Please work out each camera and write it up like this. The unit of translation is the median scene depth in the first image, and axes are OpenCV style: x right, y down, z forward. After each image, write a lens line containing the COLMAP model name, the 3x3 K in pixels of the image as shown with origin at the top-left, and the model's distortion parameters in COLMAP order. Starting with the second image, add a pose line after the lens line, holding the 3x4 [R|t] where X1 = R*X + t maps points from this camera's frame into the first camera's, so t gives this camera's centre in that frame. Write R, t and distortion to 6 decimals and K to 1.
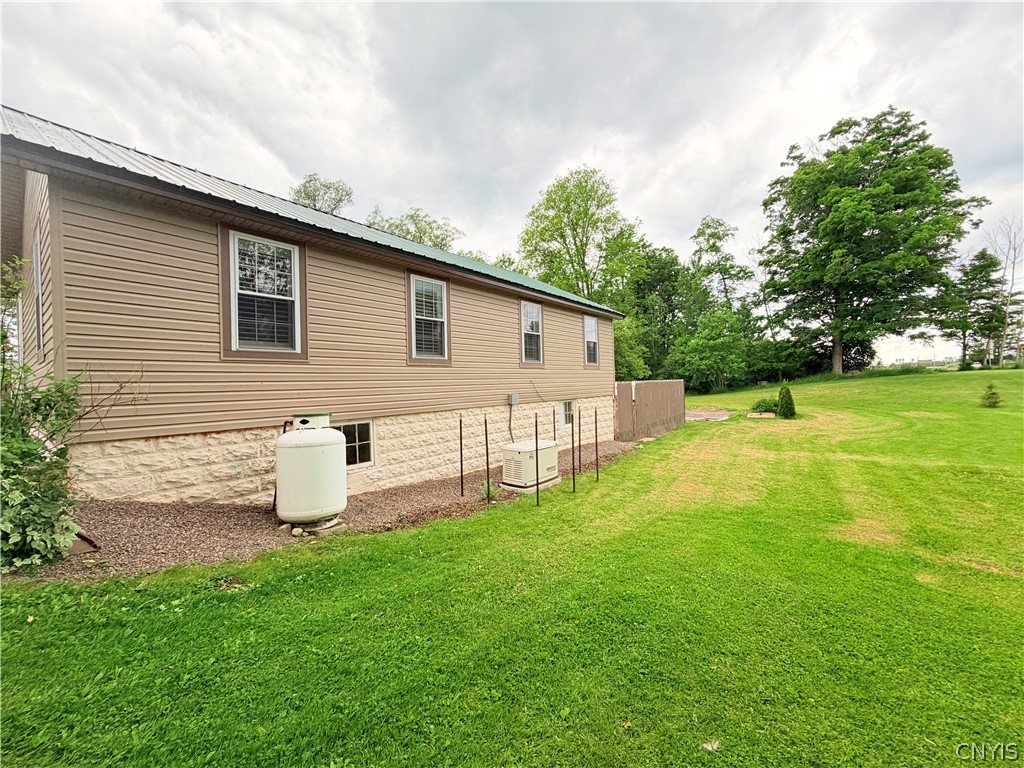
lens RADIAL K [[407.7, 0, 519.0], [0, 407.7, 387.7], [0, 0, 1]] dist [0.000759, -0.000631]
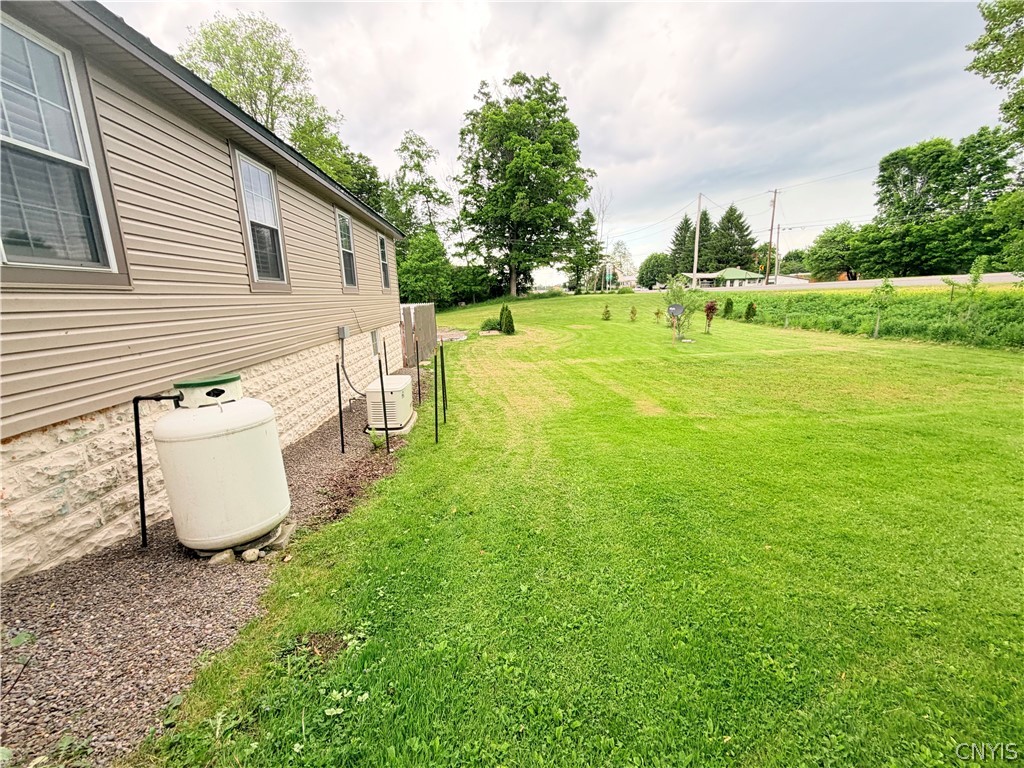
lens RADIAL K [[407.7, 0, 514.6], [0, 407.7, 385.7], [0, 0, 1]] dist [0.000759, -0.000631]
pose [[0.743584, -0.137031, 0.654450, -0.095766], [0.010851, 0.981119, 0.193101, -0.006654], [-0.668555, -0.136486, 0.731031, 0.040049]]
